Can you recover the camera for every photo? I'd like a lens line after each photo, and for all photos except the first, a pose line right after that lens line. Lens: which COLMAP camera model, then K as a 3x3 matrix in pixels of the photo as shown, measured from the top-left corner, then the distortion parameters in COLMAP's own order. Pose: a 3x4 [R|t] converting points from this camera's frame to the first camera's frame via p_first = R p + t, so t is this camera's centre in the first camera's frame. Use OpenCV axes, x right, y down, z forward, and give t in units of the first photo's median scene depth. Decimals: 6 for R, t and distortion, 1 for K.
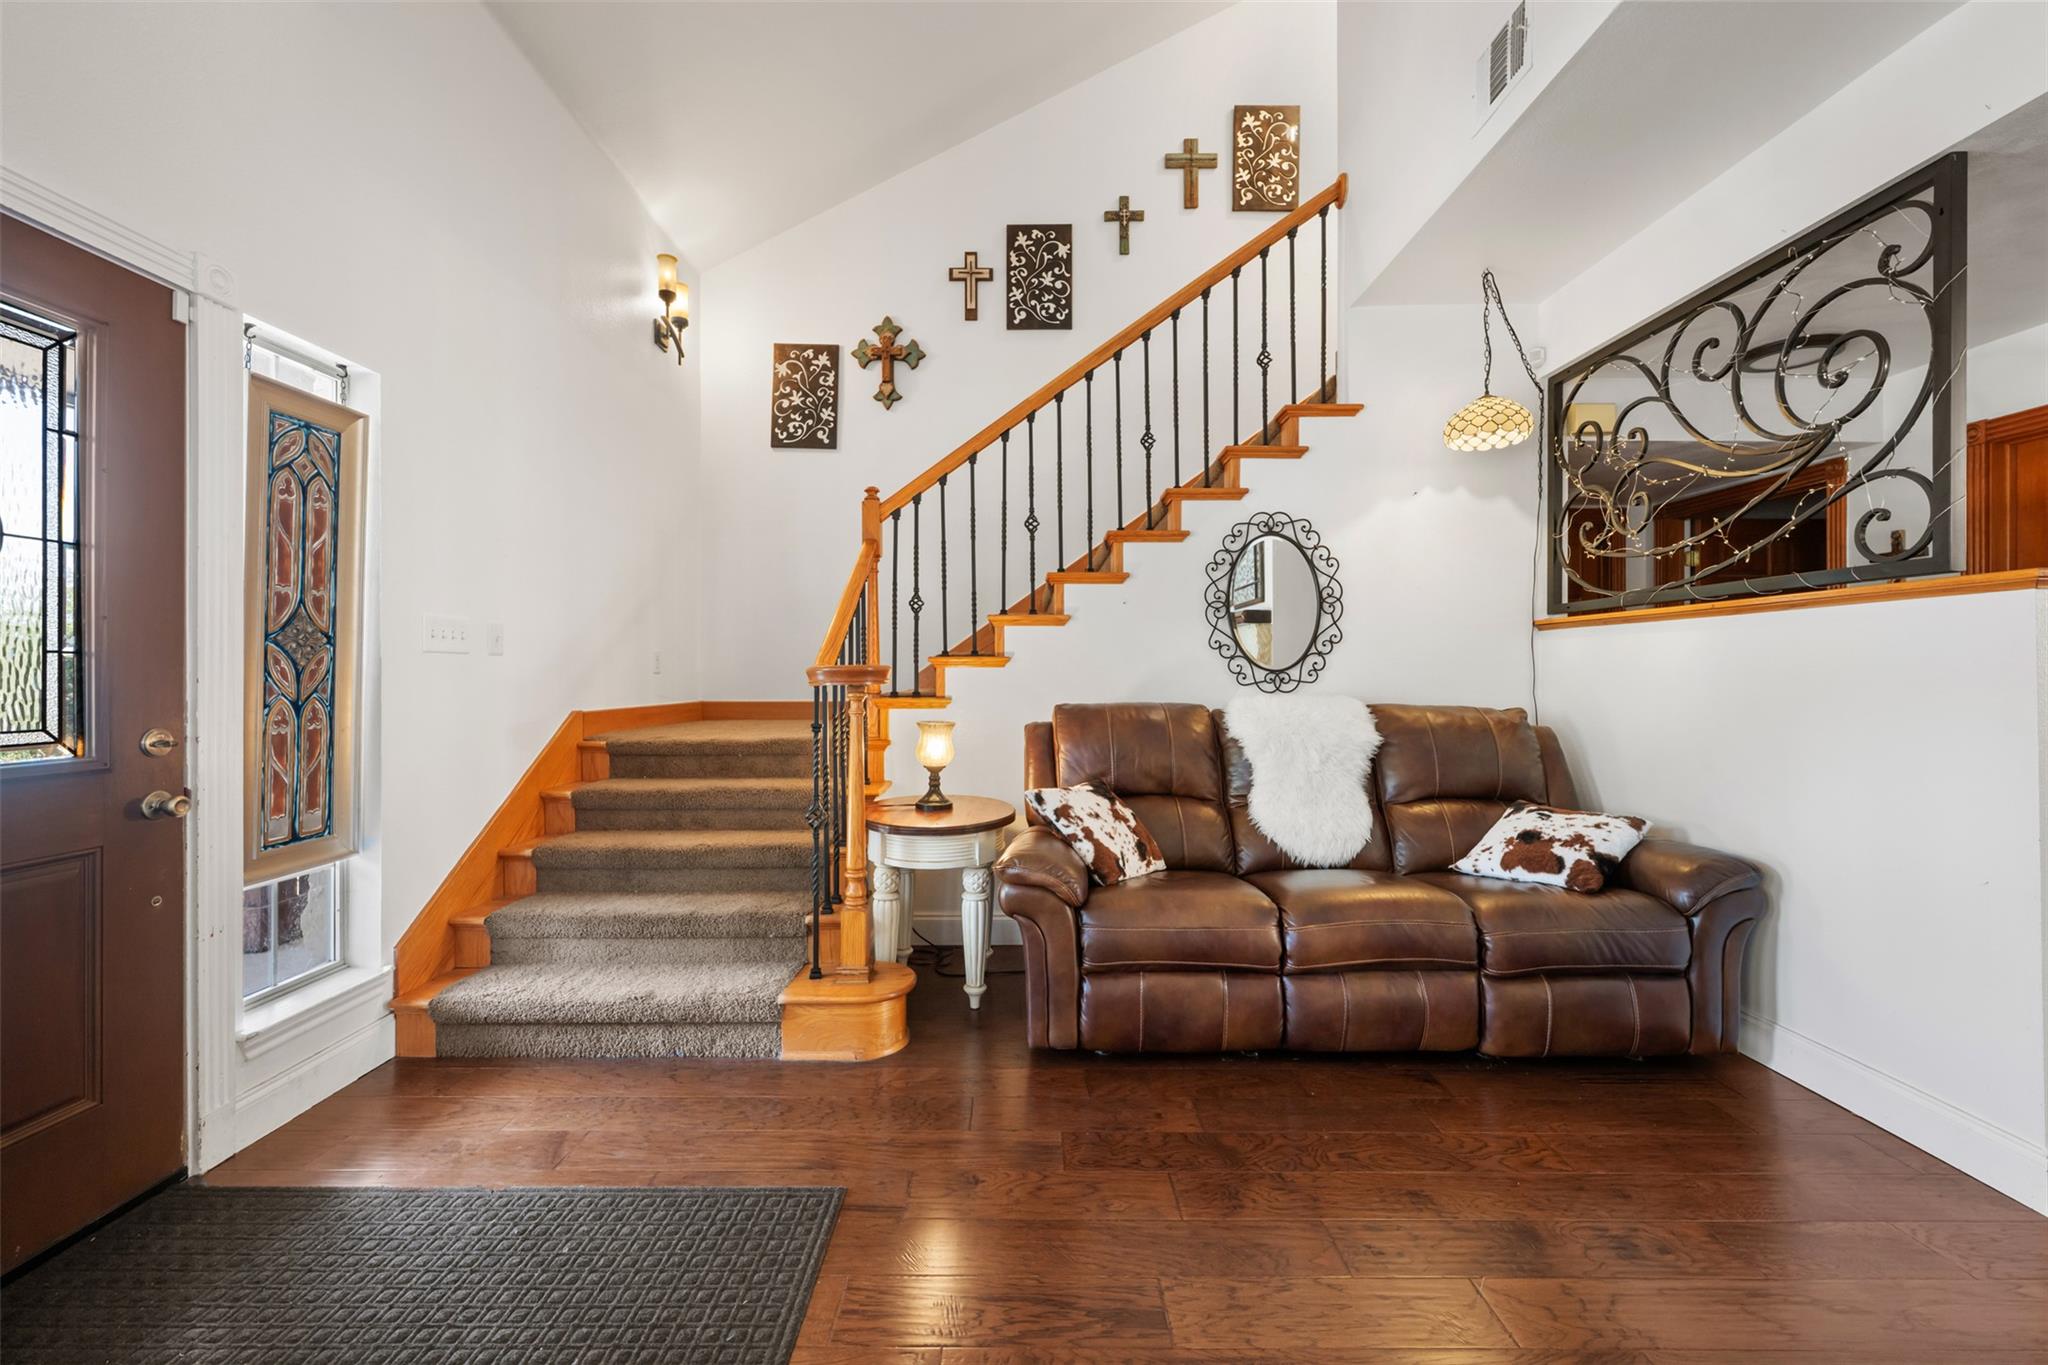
lens RADIAL K [[807.4, 0, 1019.7], [0, 807.4, 669.2], [0, 0, 1]] dist [-0.001092, 0.000378]
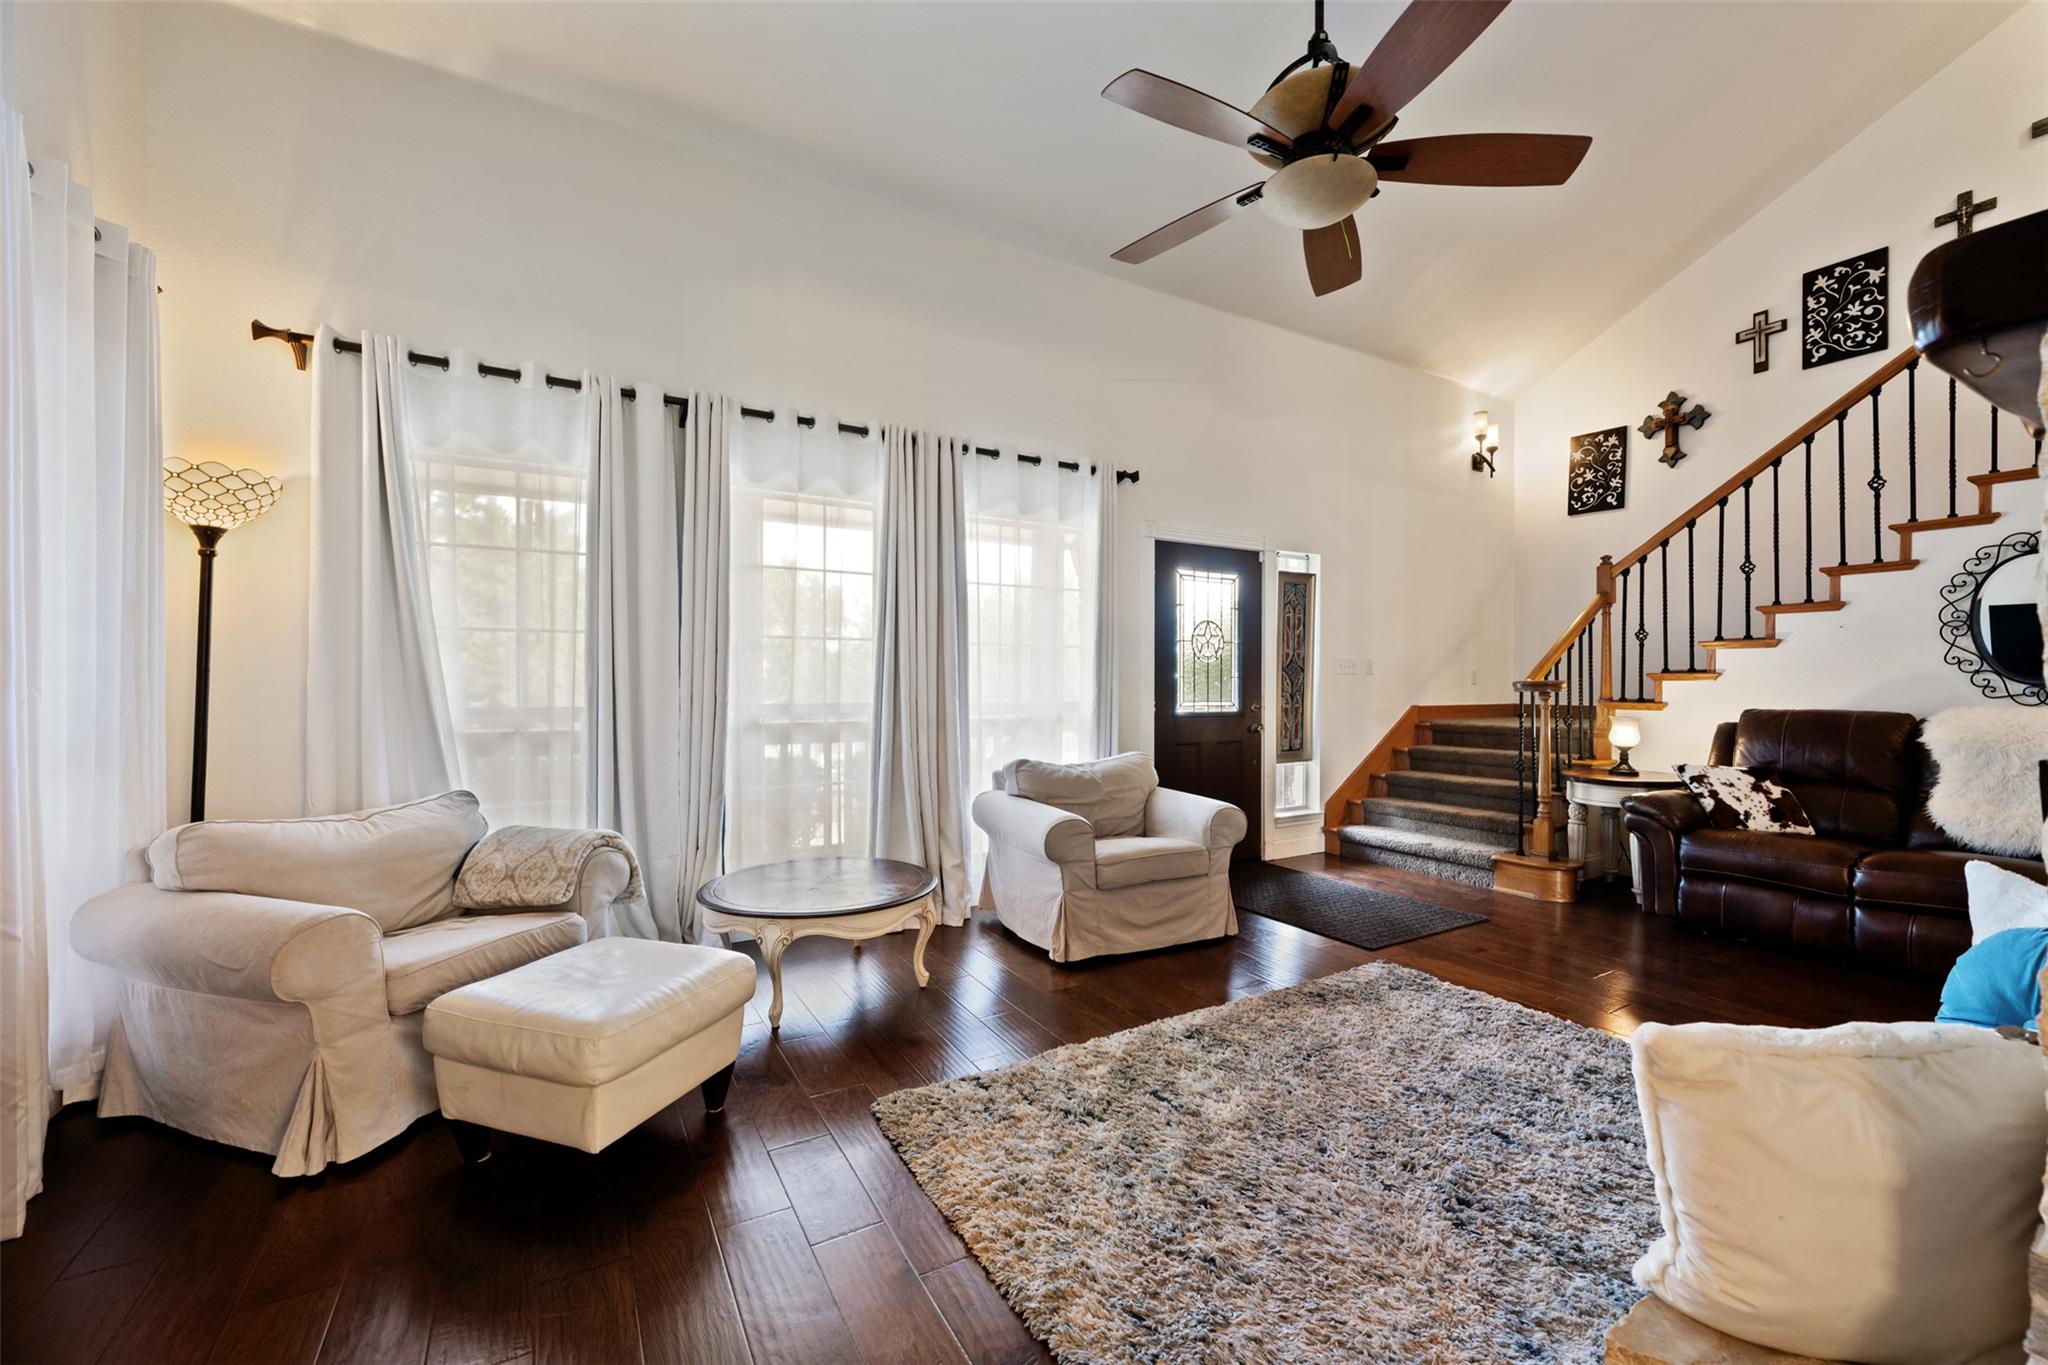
lens RADIAL K [[807.4, 0, 1026.5], [0, 807.4, 684.9], [0, 0, 1]] dist [-0.001092, 0.000378]
pose [[0.505412, 0.006698, -0.862852, 0.539146], [0.000014, 0.999970, 0.007770, -0.005949], [0.862878, -0.003939, 0.505397, -0.619449]]
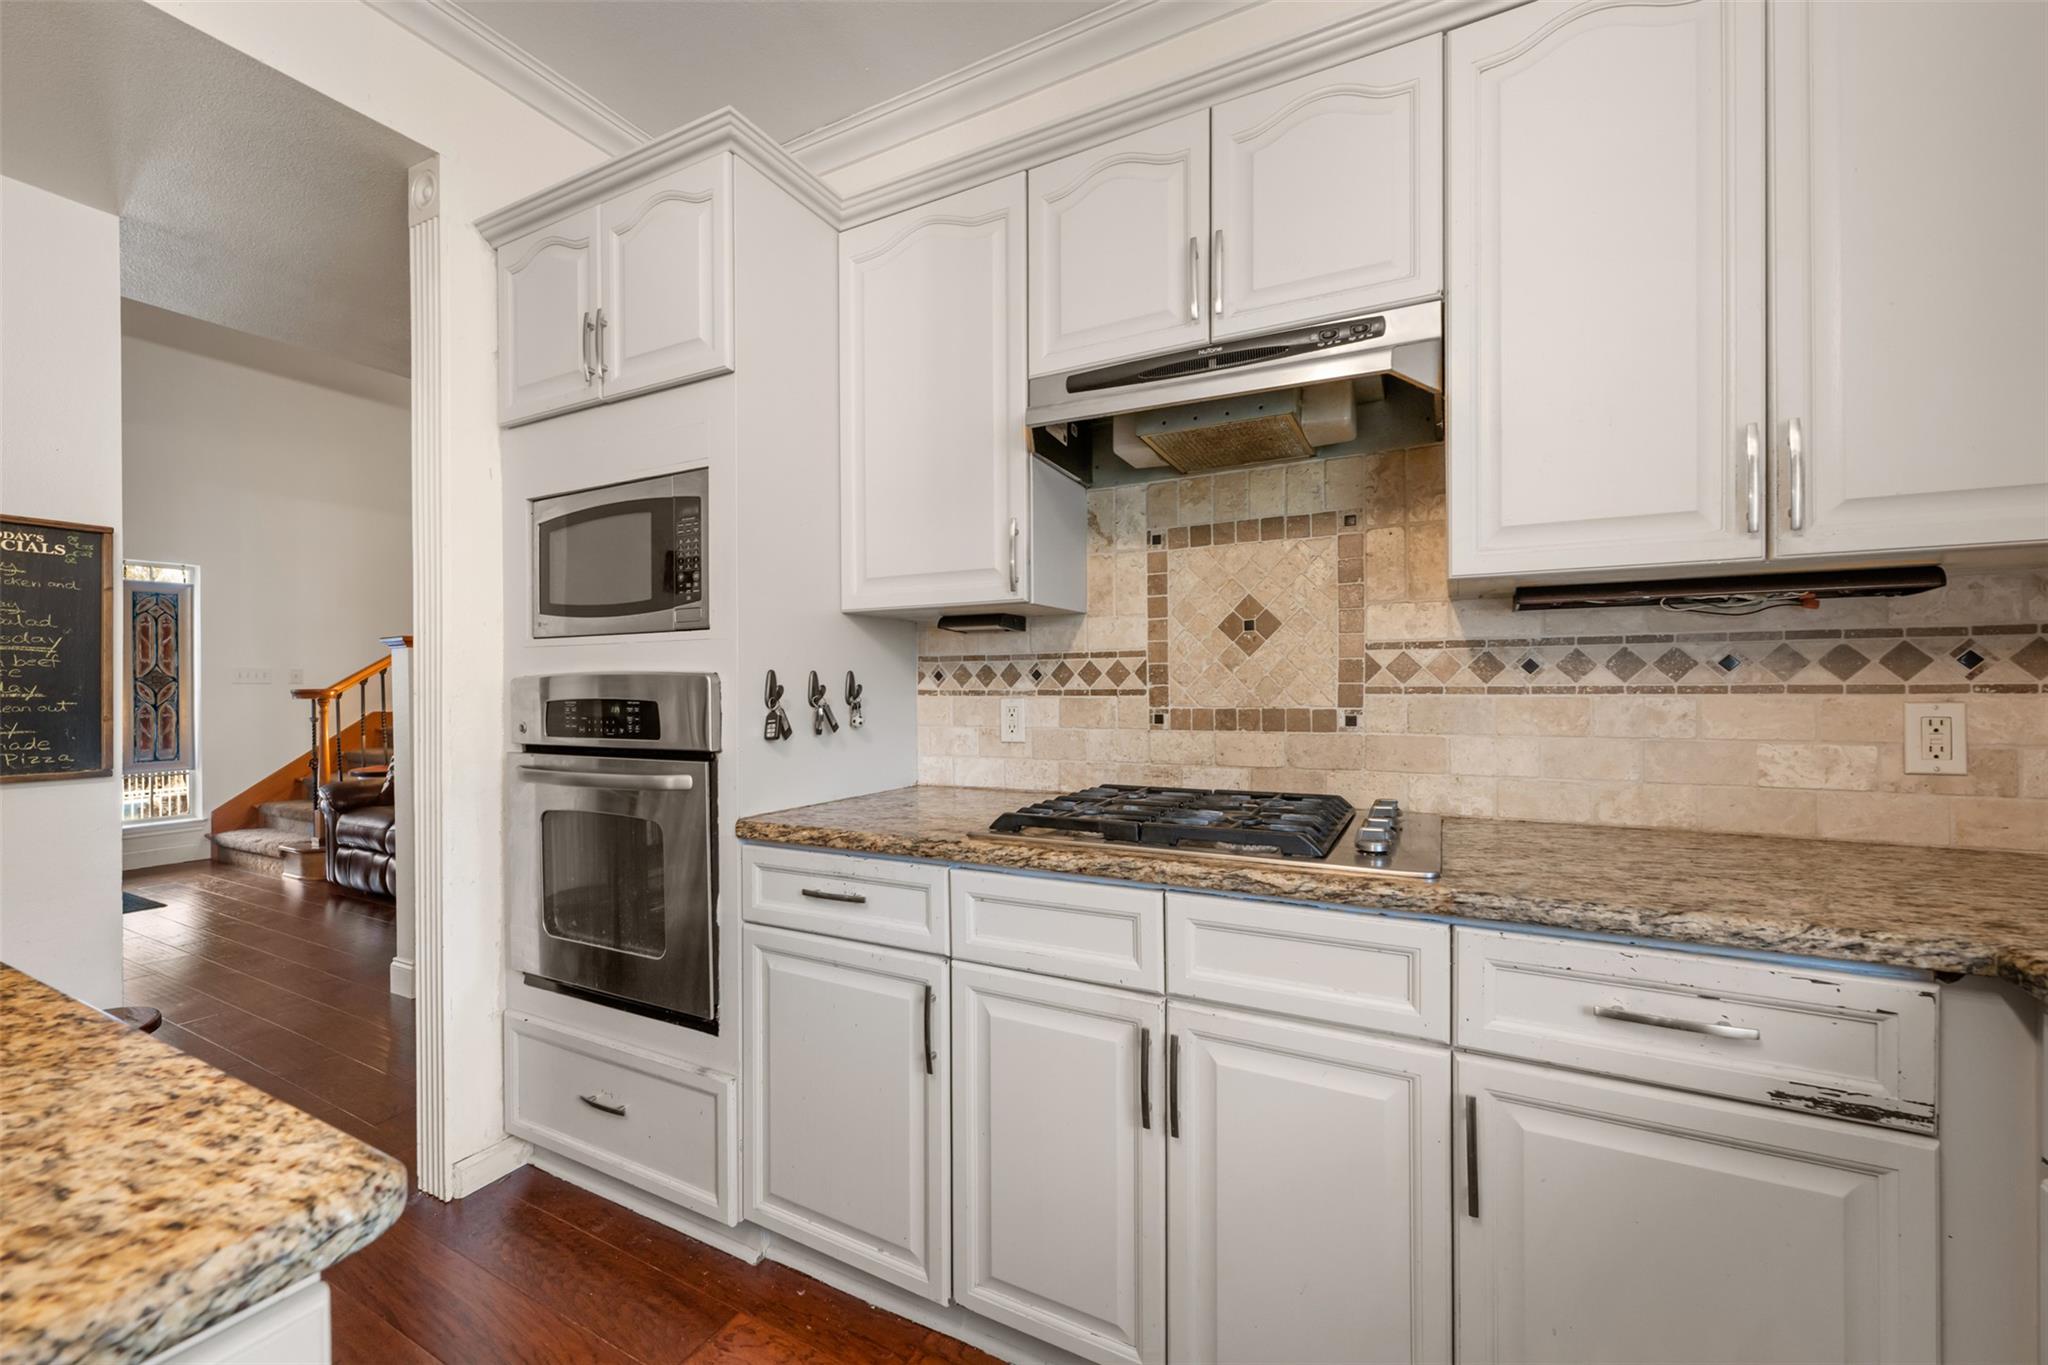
lens RADIAL K [[807.4, 0, 1020.3], [0, 807.4, 684.0], [0, 0, 1]] dist [-0.001092, 0.000378]
pose [[0.884672, 0.001841, -0.466211, 1.653337], [0.000706, 0.999986, 0.005289, -0.022522], [0.466214, -0.005008, 0.884658, 0.025513]]
